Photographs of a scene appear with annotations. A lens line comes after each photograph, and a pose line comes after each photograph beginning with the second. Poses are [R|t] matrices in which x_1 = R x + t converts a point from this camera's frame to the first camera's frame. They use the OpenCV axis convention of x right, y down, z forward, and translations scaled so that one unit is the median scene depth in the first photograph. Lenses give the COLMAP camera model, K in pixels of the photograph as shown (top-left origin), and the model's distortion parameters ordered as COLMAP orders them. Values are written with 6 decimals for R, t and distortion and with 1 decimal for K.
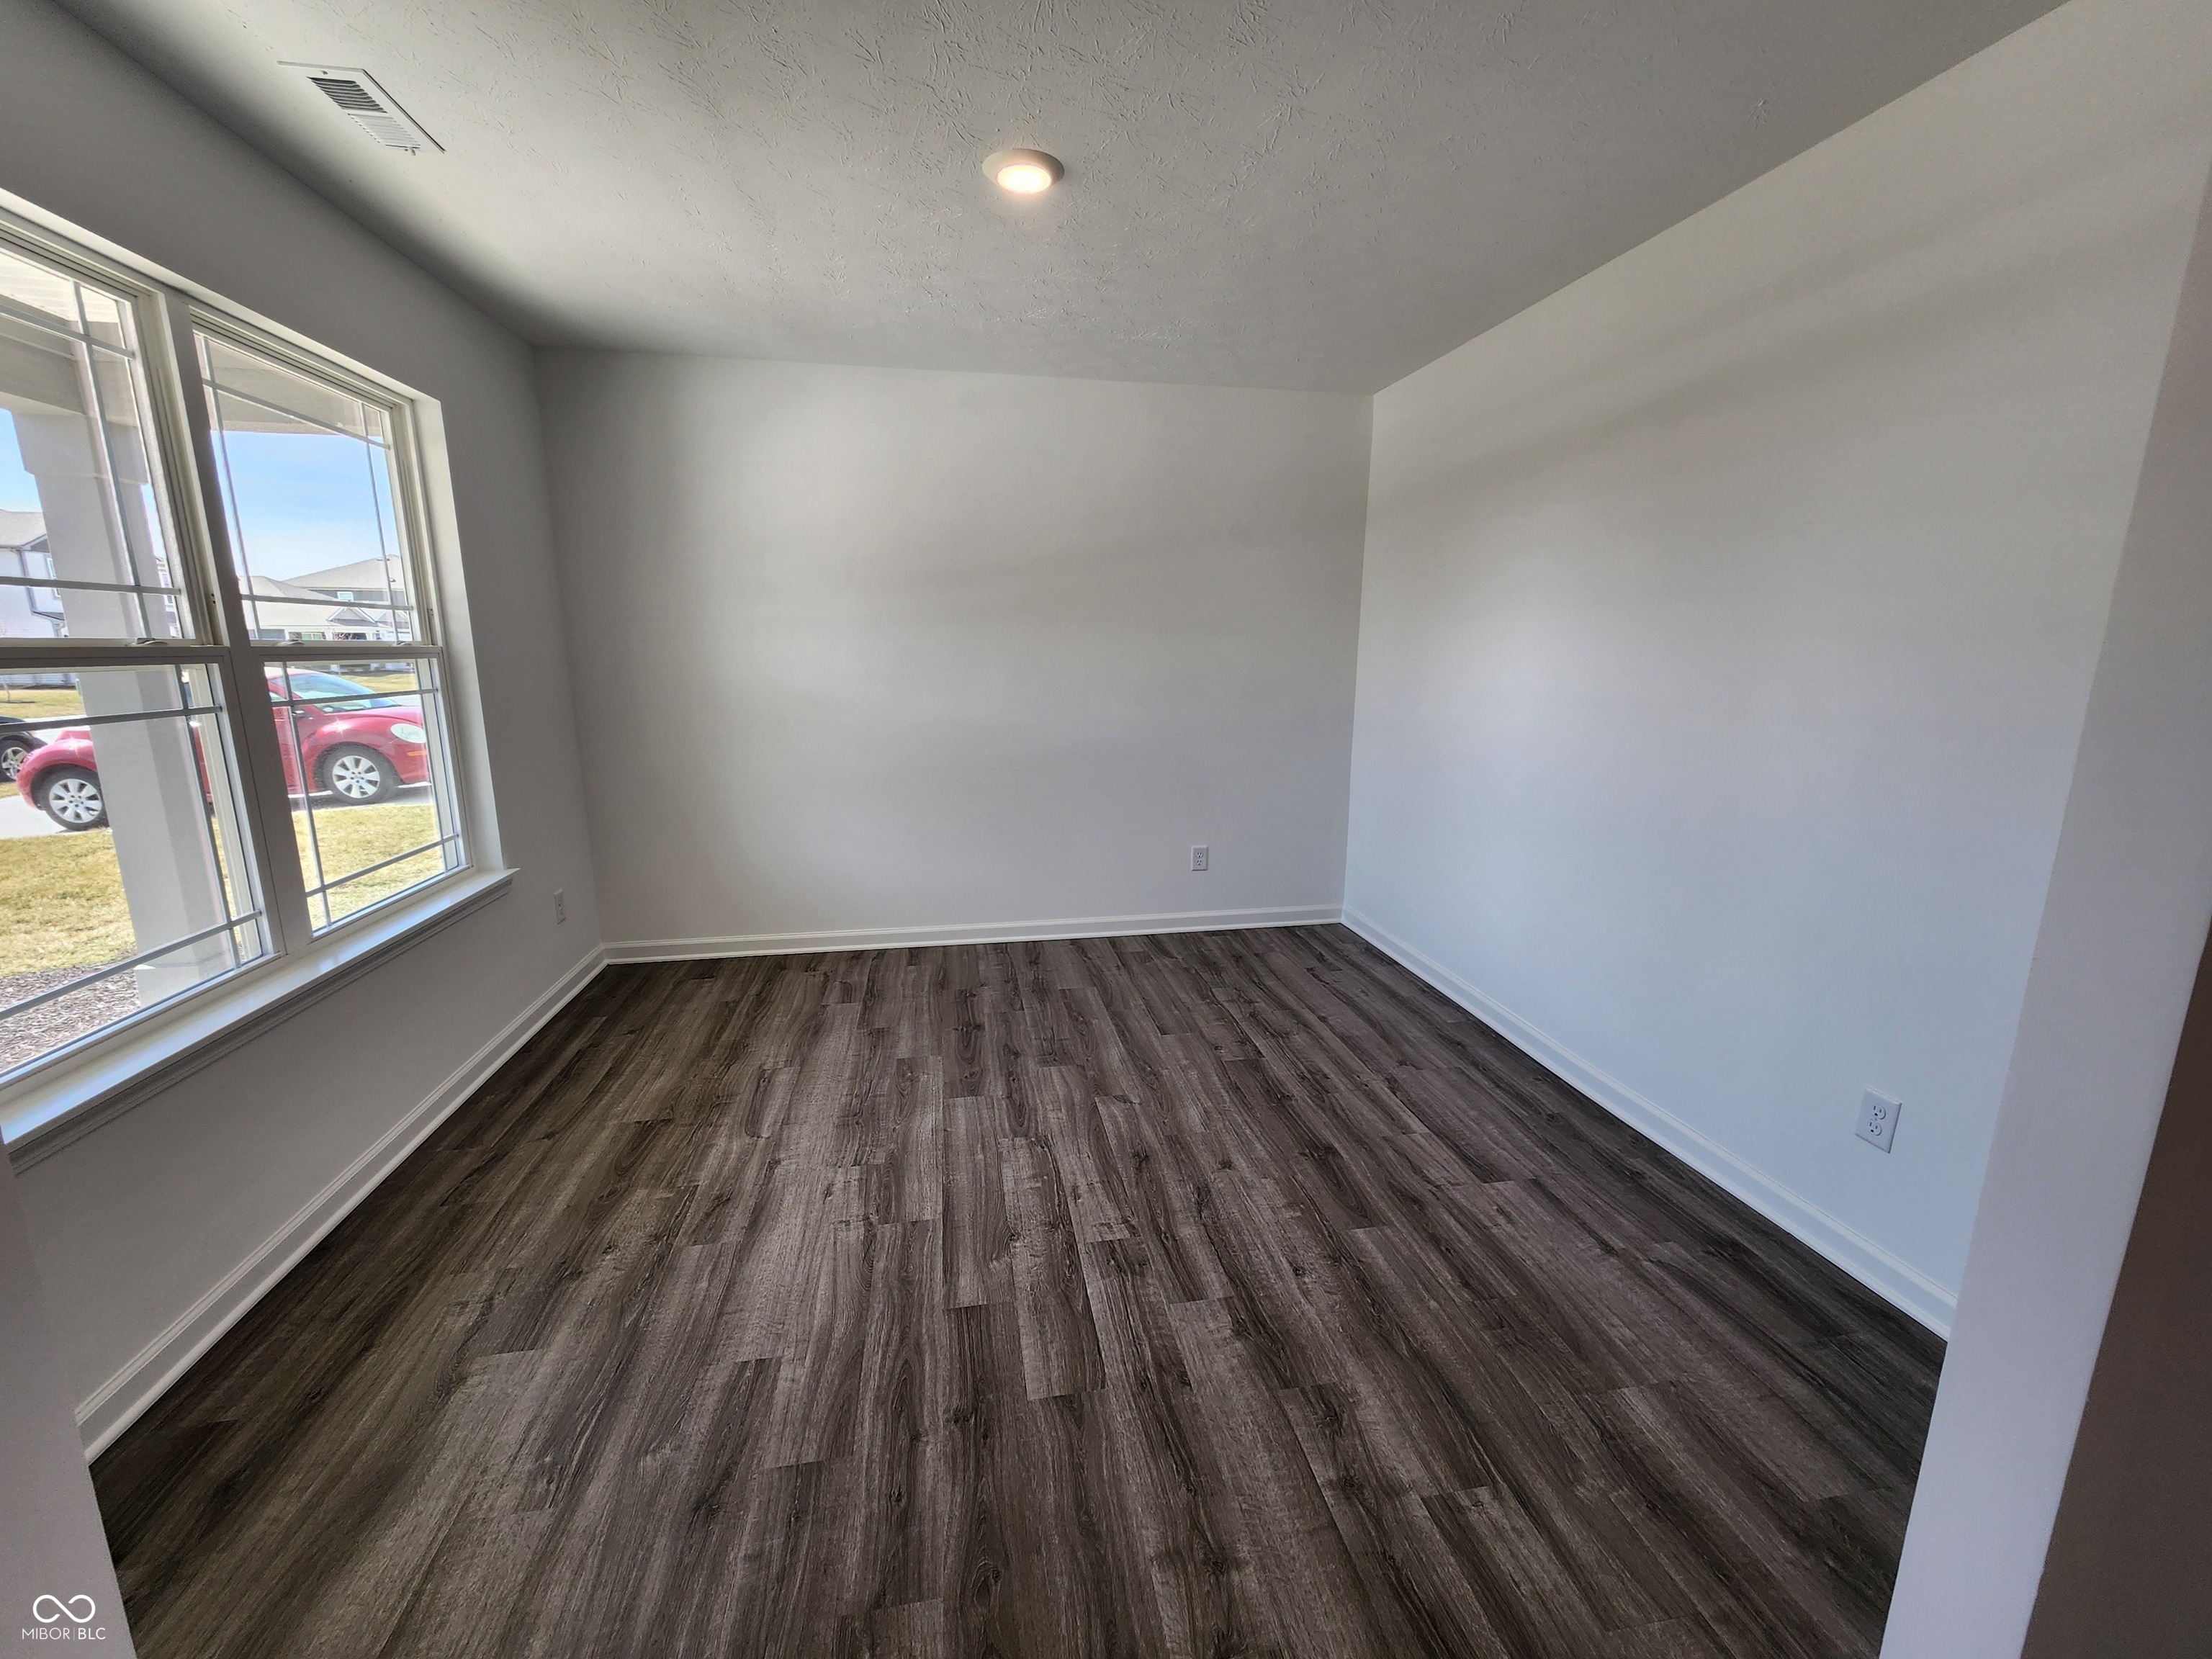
lens RADIAL K [[913.7, 0, 1096.6], [0, 913.7, 818.6], [0, 0, 1]] dist [-0.003321, -0.001037]
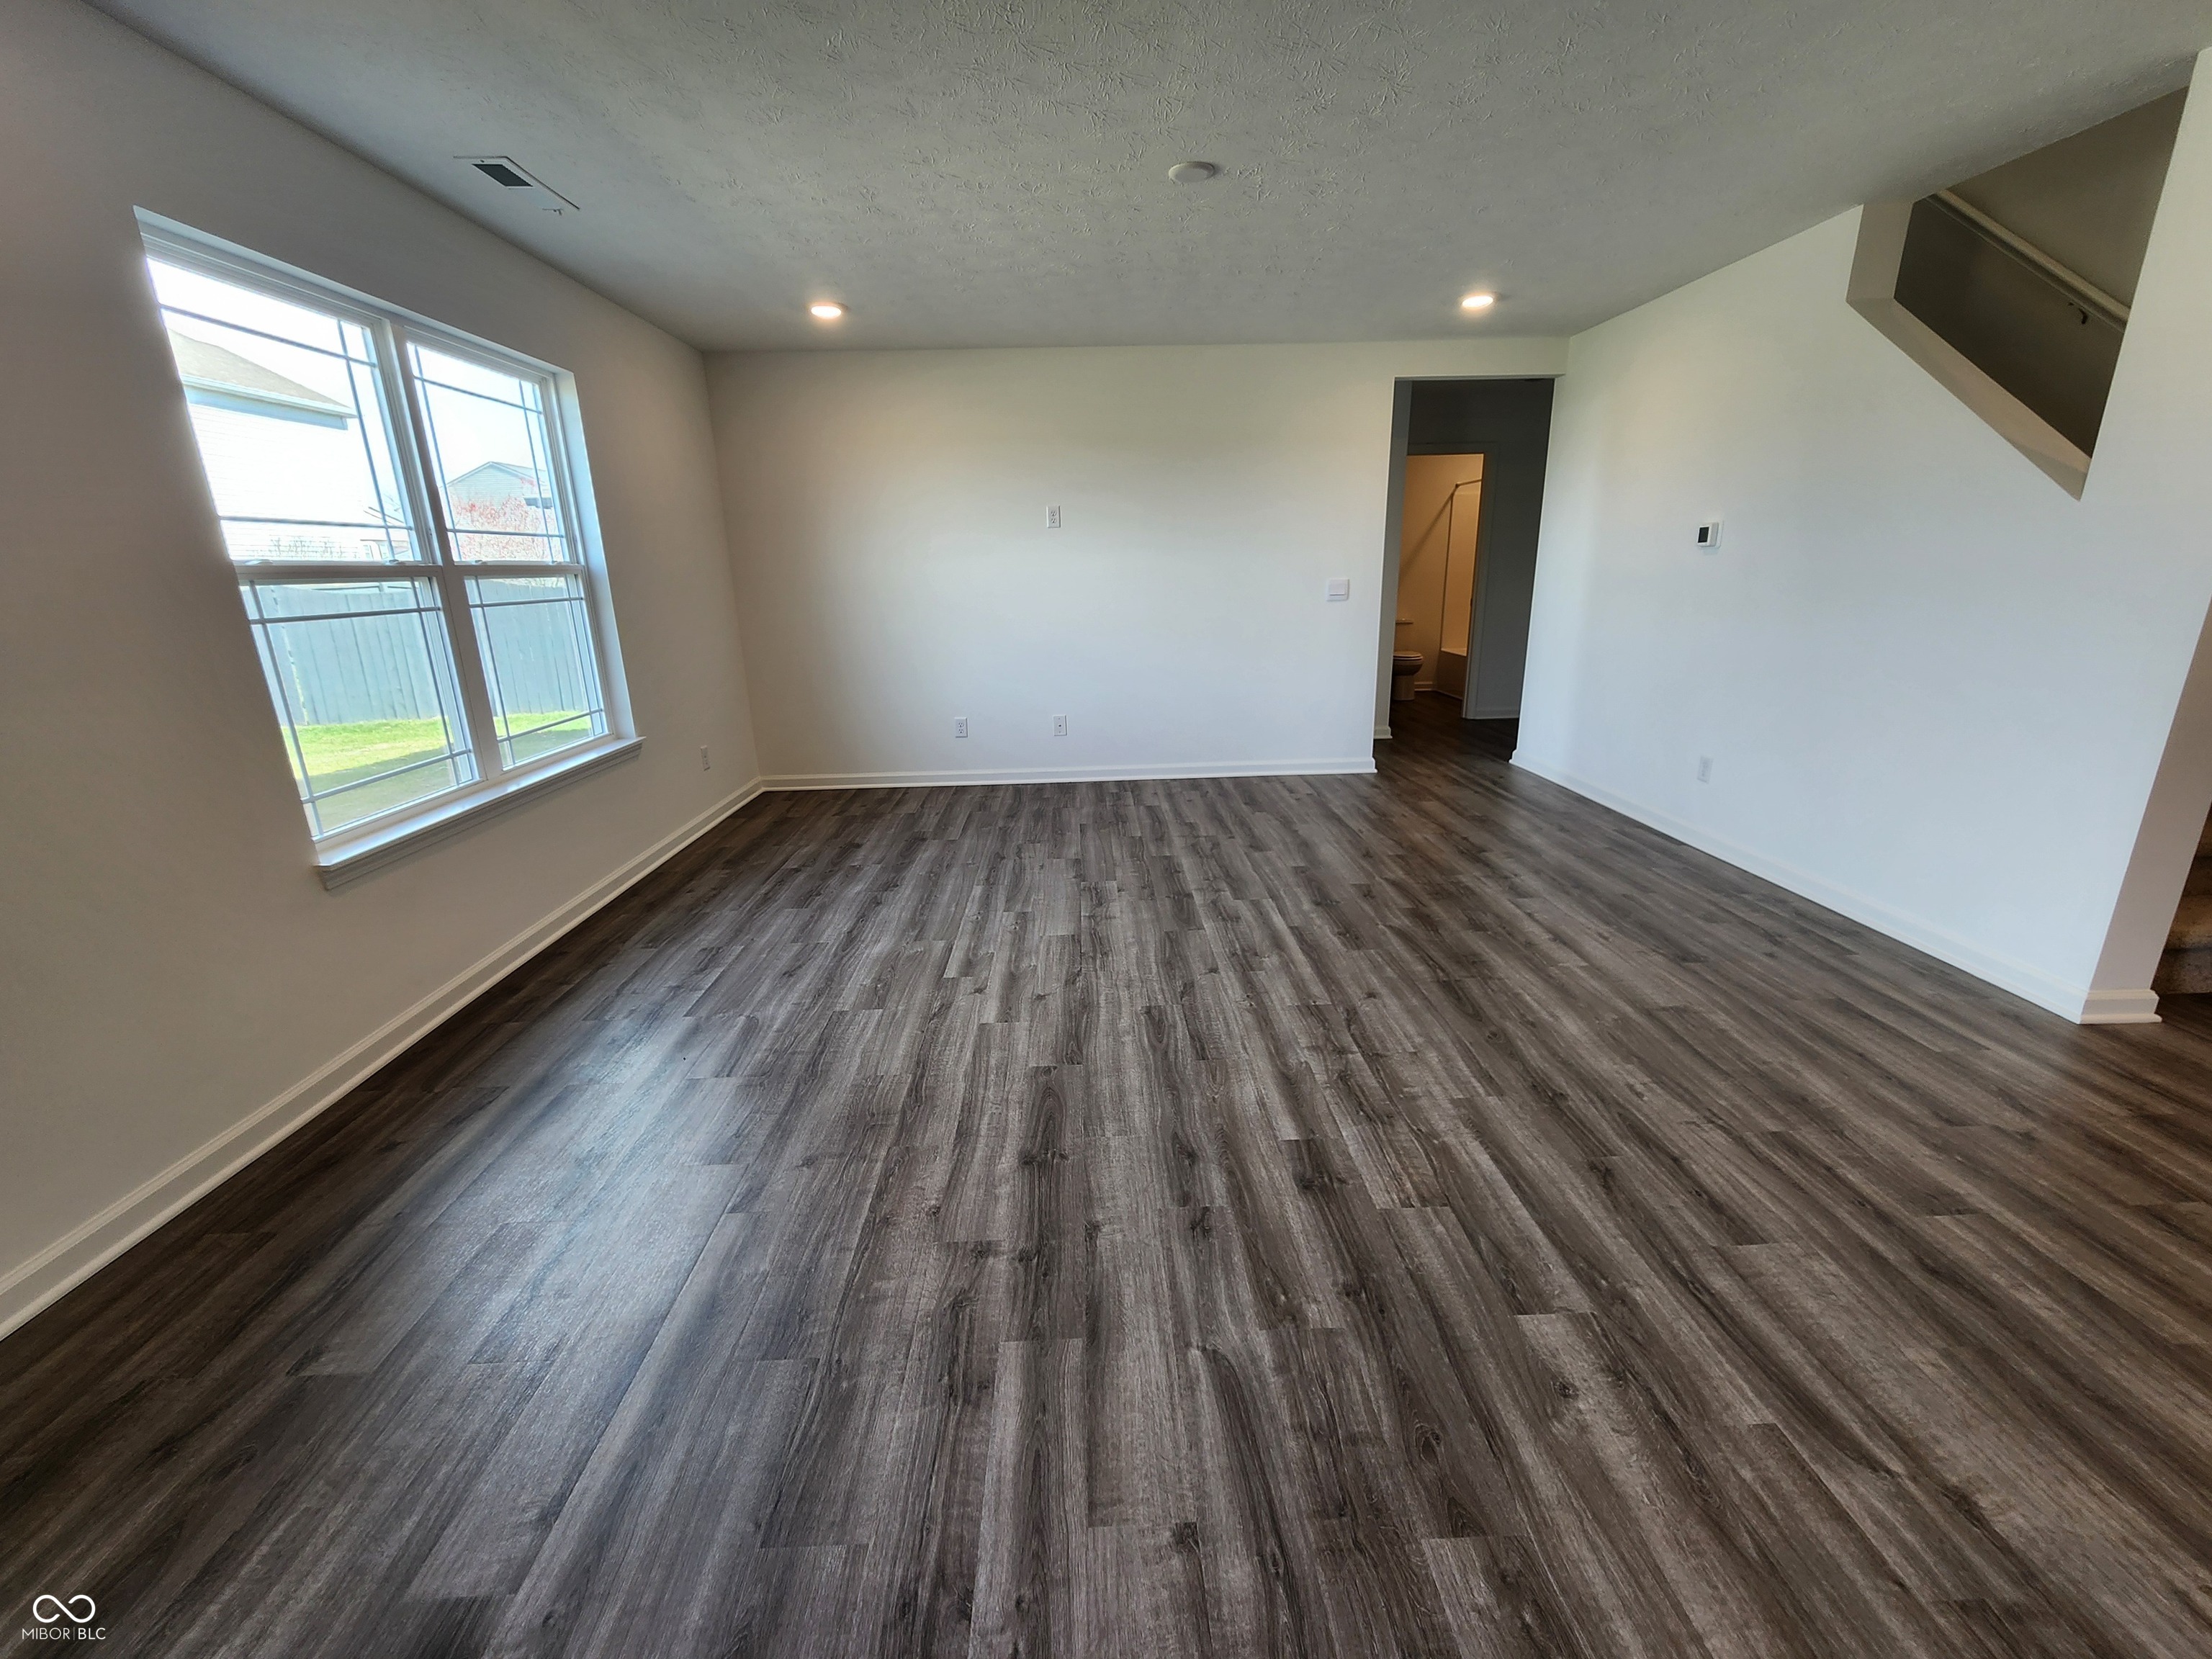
lens RADIAL K [[913.7, 0, 1109.5], [0, 913.7, 812.0], [0, 0, 1]] dist [-0.003321, -0.001037]
pose [[0.990897, 0.019291, -0.133234, 0.272270], [-0.007909, 0.996313, 0.085433, 0.061625], [0.134391, -0.083601, 0.987396, -0.291319]]
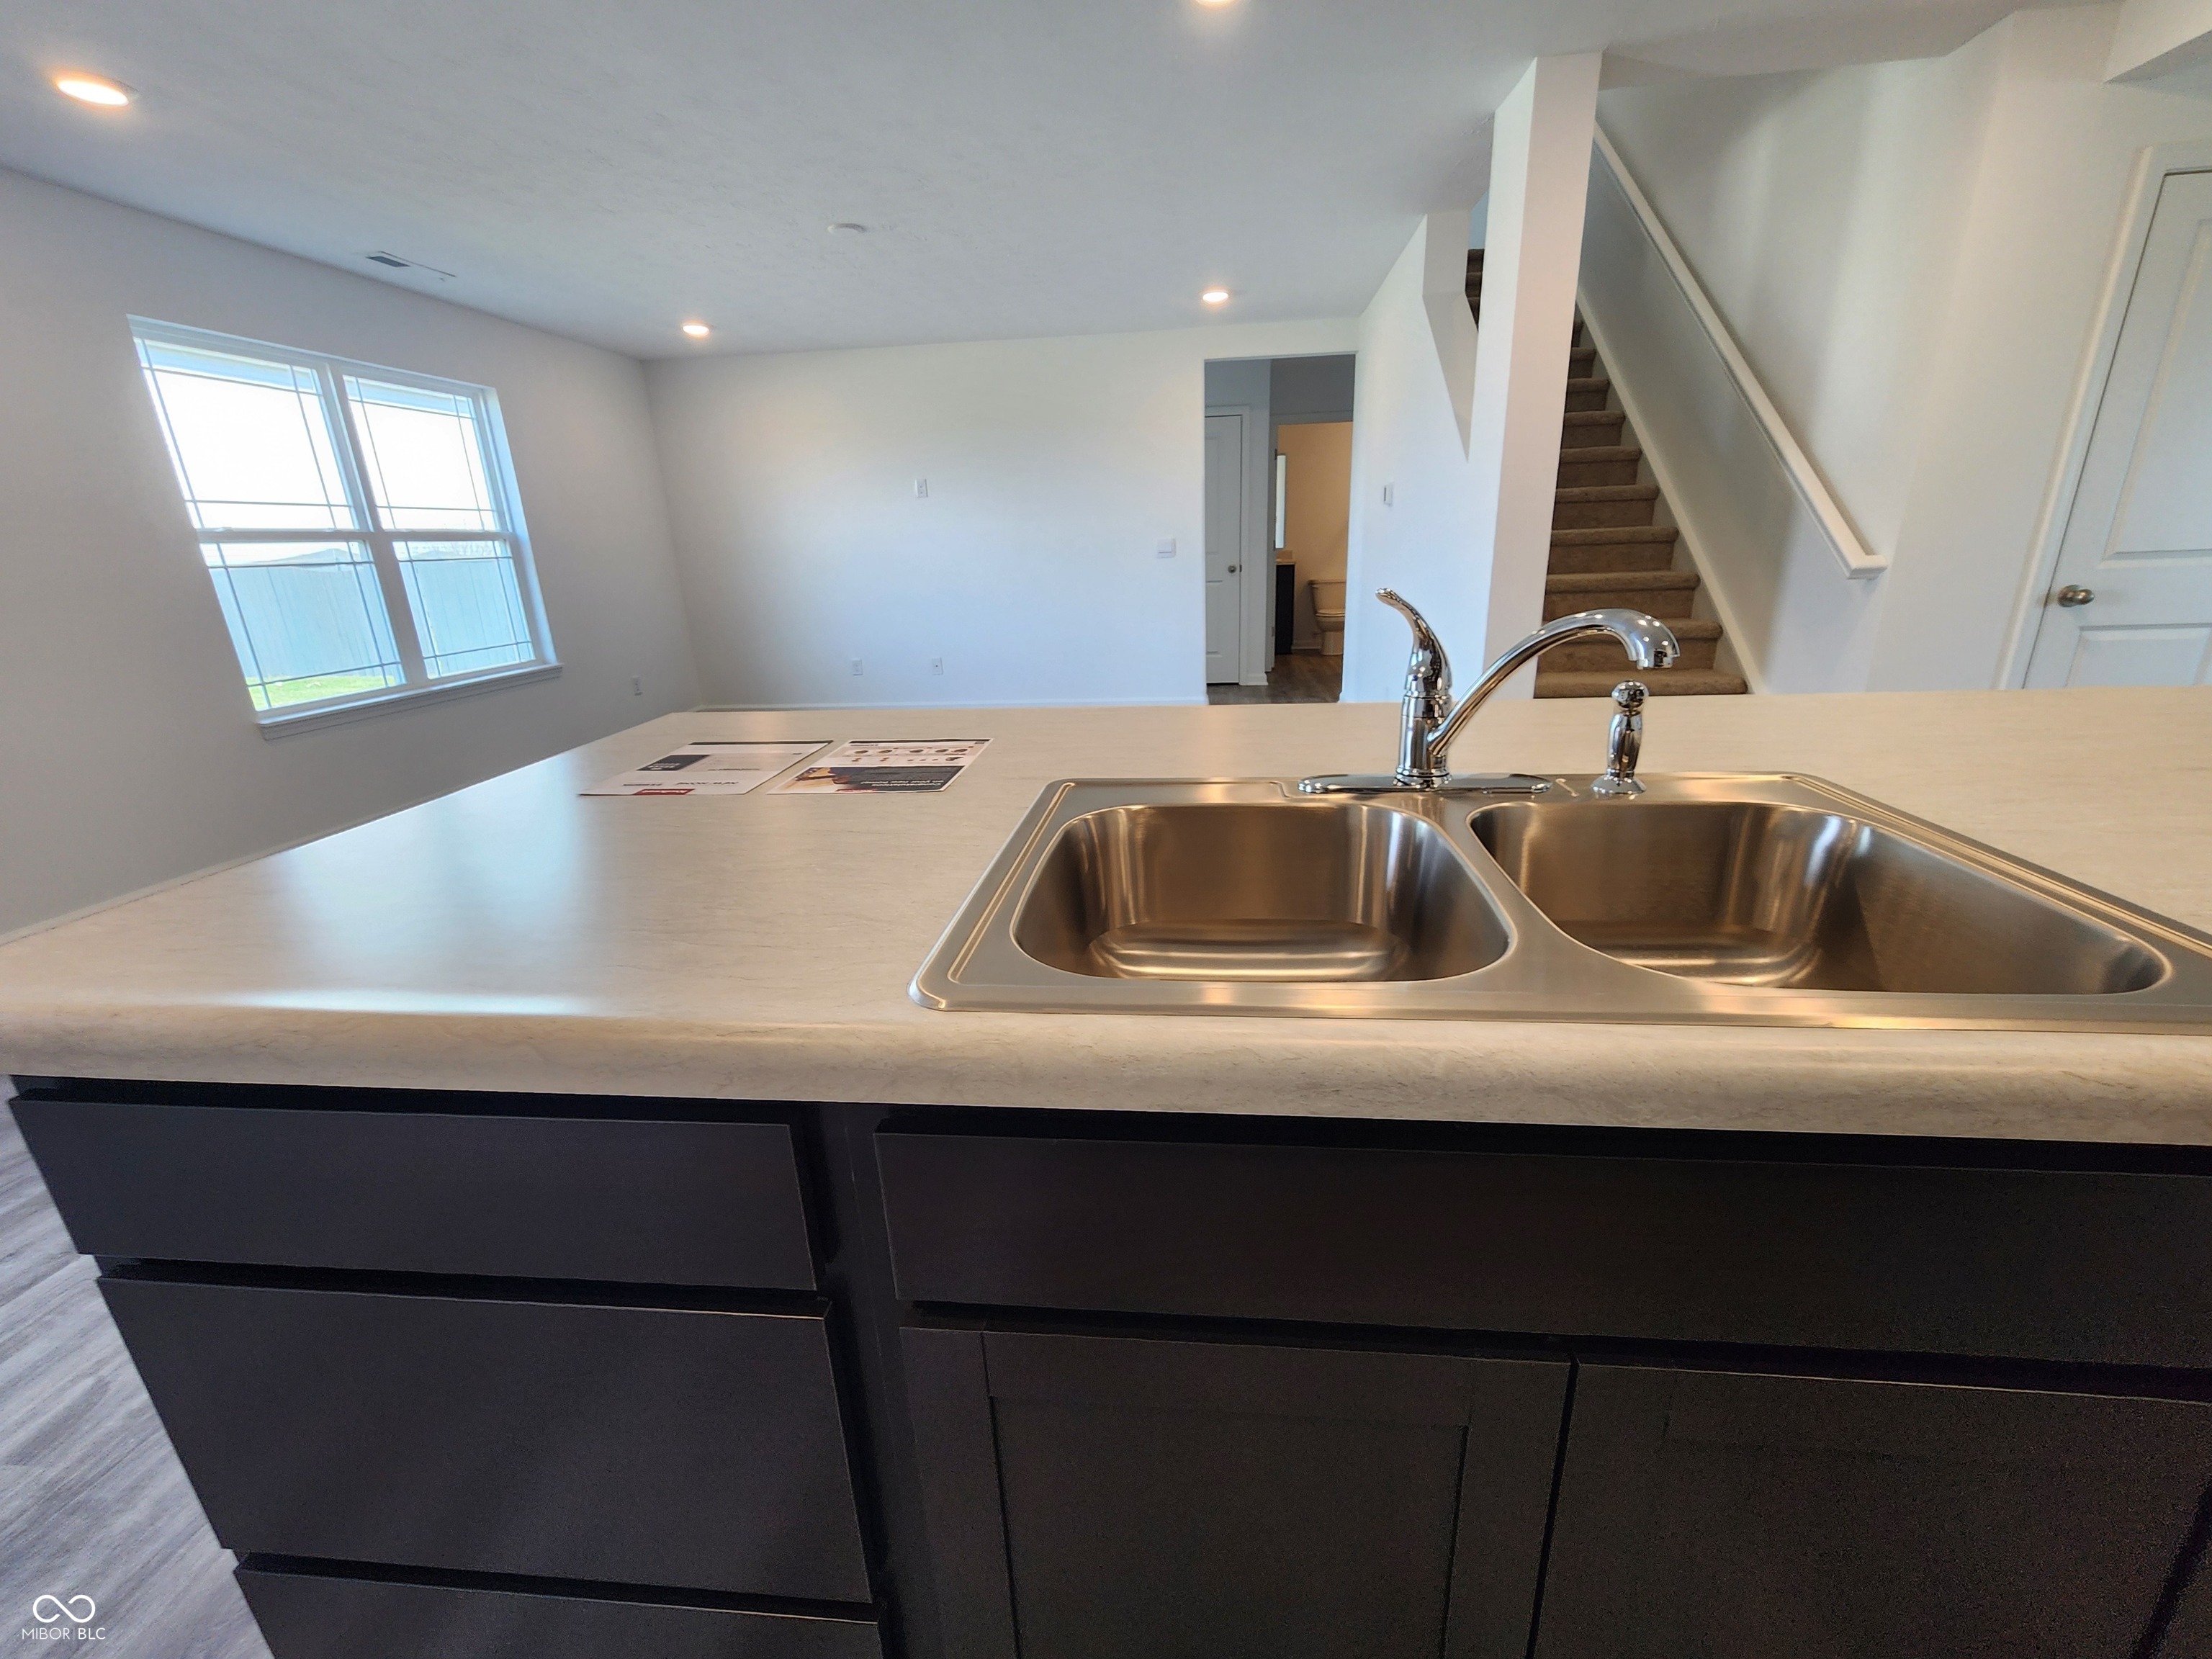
lens RADIAL K [[913.7, 0, 1114.9], [0, 913.7, 810.3], [0, 0, 1]] dist [-0.003321, -0.001037]
pose [[0.963868, 0.048459, -0.261934, 1.250016], [-0.019222, 0.993403, 0.113051, 0.170986], [0.265685, -0.103931, 0.958441, -0.591292]]
